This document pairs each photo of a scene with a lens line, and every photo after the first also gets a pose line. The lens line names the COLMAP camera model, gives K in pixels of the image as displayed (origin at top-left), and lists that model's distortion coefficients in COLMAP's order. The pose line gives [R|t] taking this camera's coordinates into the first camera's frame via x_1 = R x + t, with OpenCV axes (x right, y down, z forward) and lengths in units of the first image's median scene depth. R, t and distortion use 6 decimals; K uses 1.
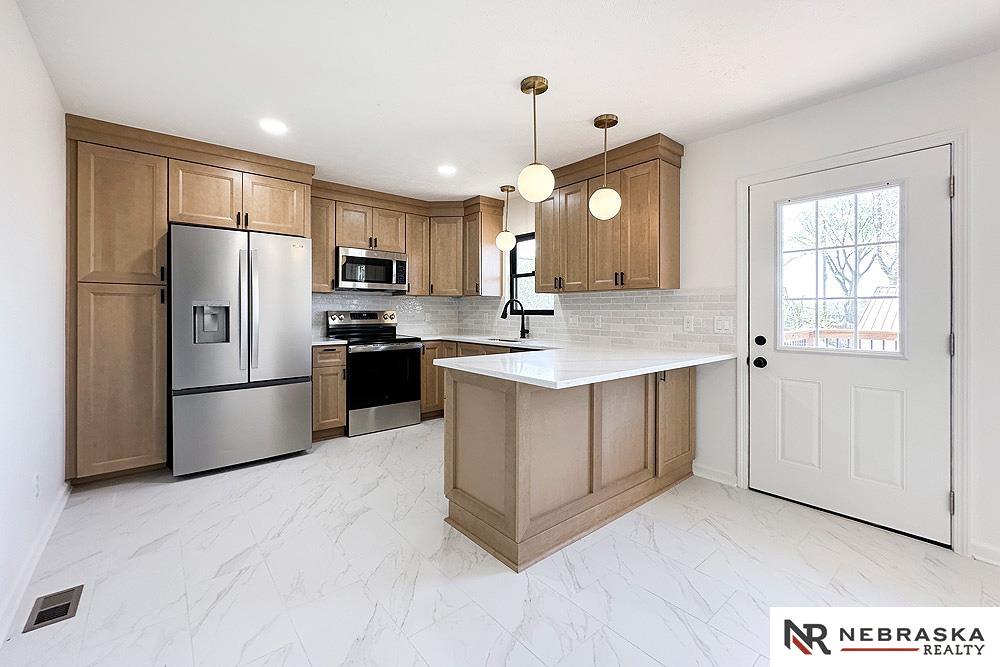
lens RADIAL K [[412.1, 0, 498.1], [0, 412.1, 310.2], [0, 0, 1]] dist [-0.000286, 0.000037]
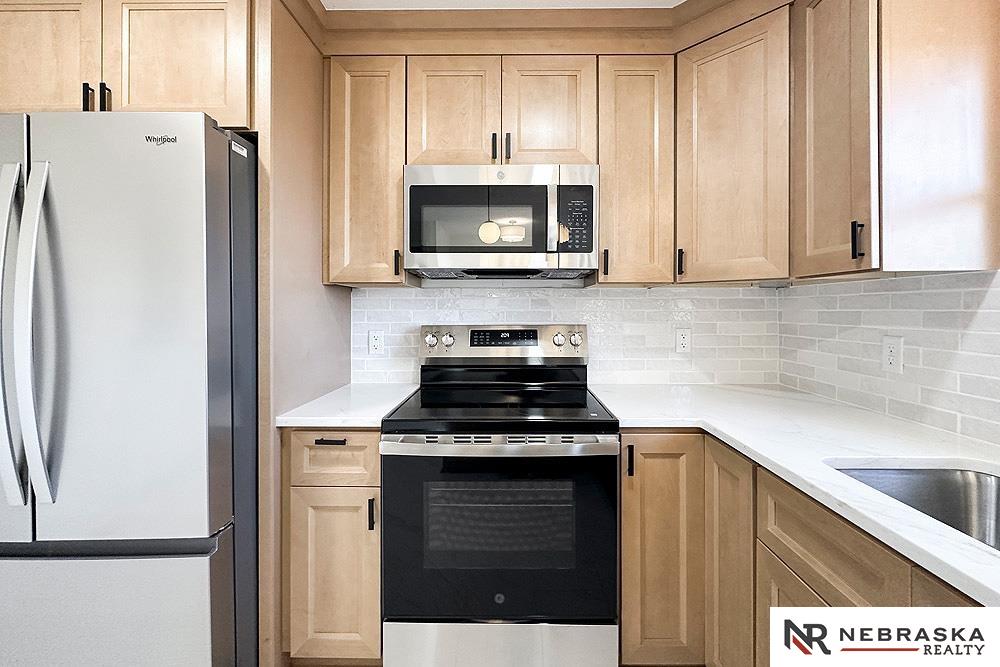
lens RADIAL K [[425.4, 0, 503.4], [0, 425.4, 309.6], [0, 0, 1]] dist [-0.000904, -0.000052]
pose [[0.755235, -0.002595, -0.655449, -0.050207], [0.004208, 0.999991, 0.000889, -0.016314], [0.655441, -0.003430, 0.755239, 0.757475]]
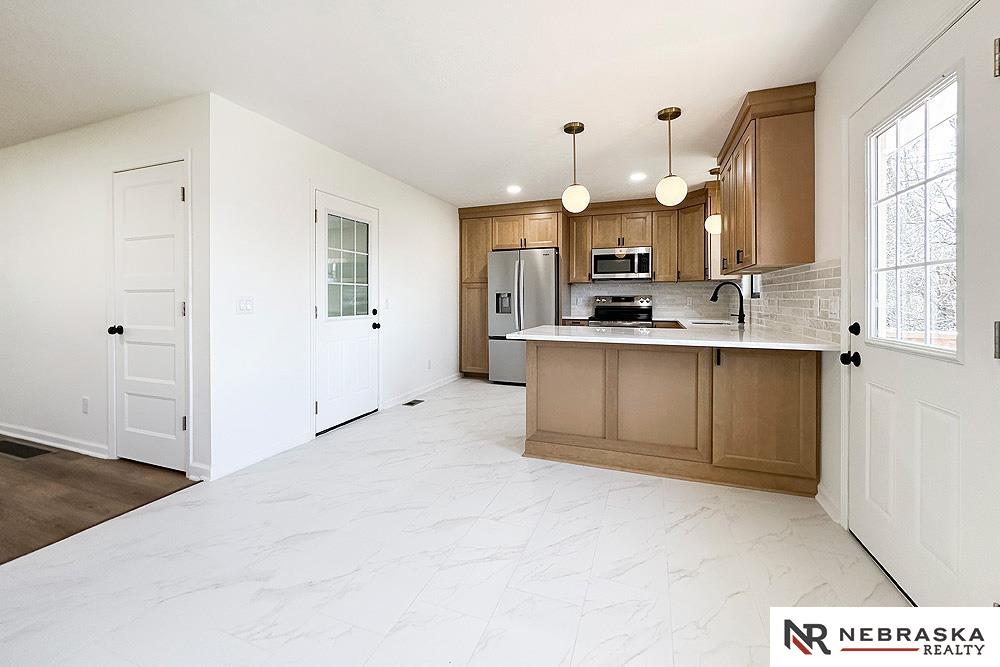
lens RADIAL K [[403.5, 0, 499.7], [0, 403.5, 299.8], [0, 0, 1]] dist [0.000607, 0.000184]
pose [[0.490861, -0.000661, -0.871237, 0.633667], [0.003720, 0.999992, 0.001338, 0.012699], [0.871230, -0.003898, 0.490860, 0.072765]]
